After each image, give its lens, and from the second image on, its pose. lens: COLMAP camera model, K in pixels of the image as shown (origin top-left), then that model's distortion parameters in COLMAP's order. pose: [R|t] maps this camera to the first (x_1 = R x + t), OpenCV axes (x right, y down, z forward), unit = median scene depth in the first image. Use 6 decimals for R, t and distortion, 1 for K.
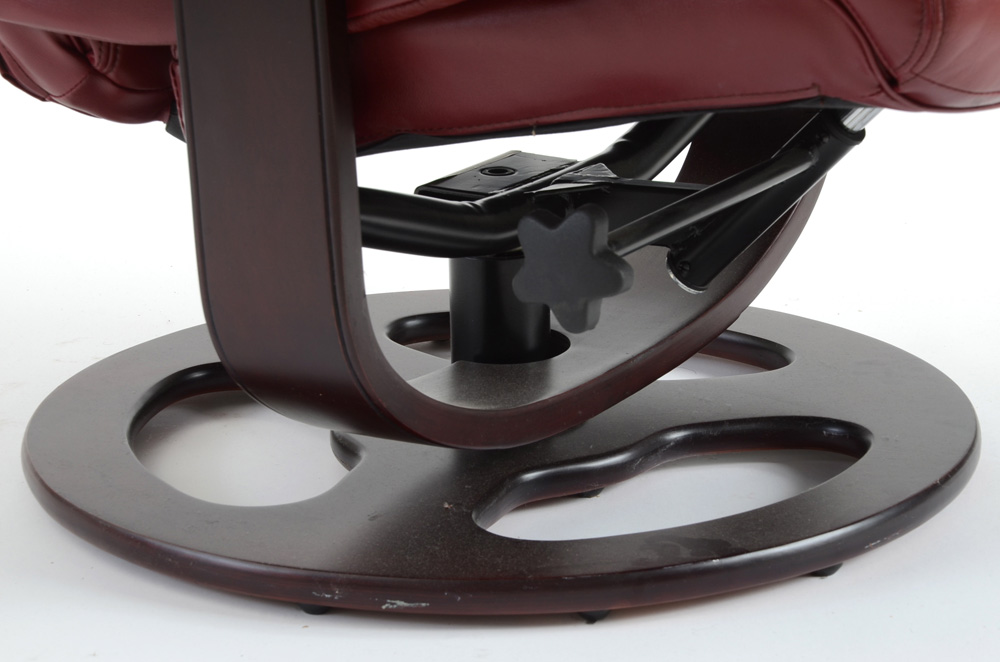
lens RADIAL K [[3214.3, 0, 478.4], [0, 3214.3, 332.3], [0, 0, 1]] dist [0.893927, 0.546070]
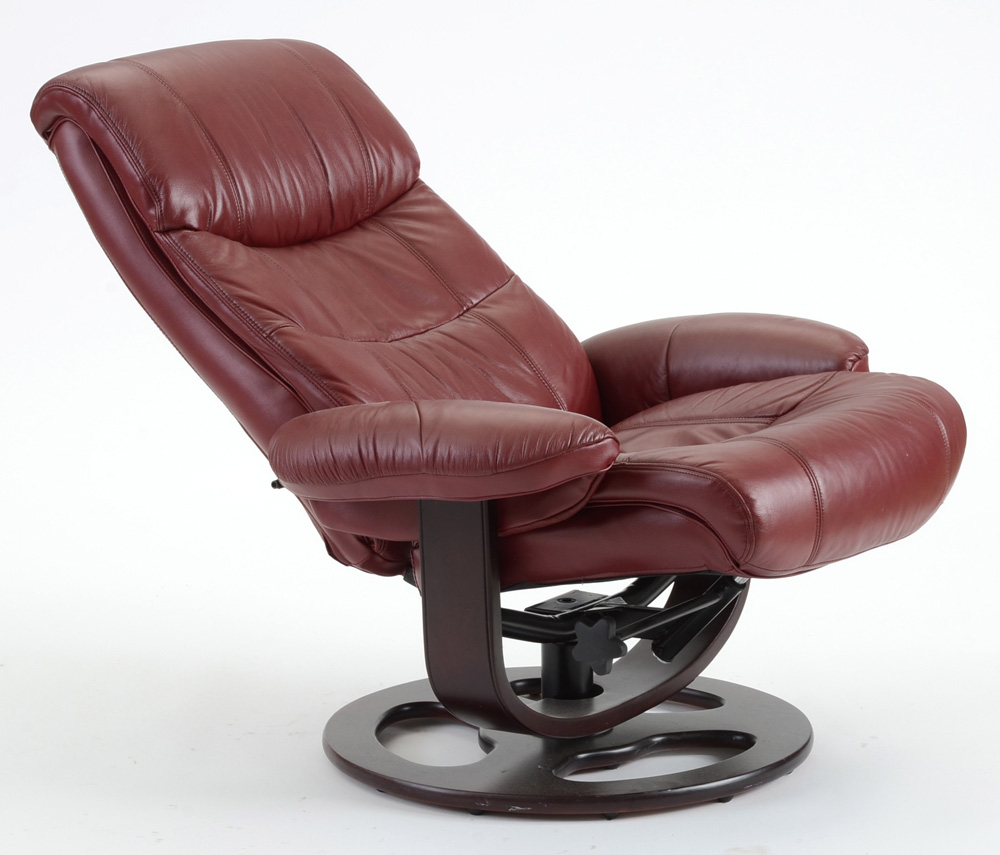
lens RADIAL K [[3240.0, 0, 500.0], [0, 3240.0, 427.5], [0, 0, 1]] dist [0.257075, 0.651240]
pose [[0.999817, 0.008397, -0.017191, -0.001468], [-0.010104, 0.994758, -0.101761, 0.049216], [0.016247, 0.101916, 0.994660, -1.030827]]
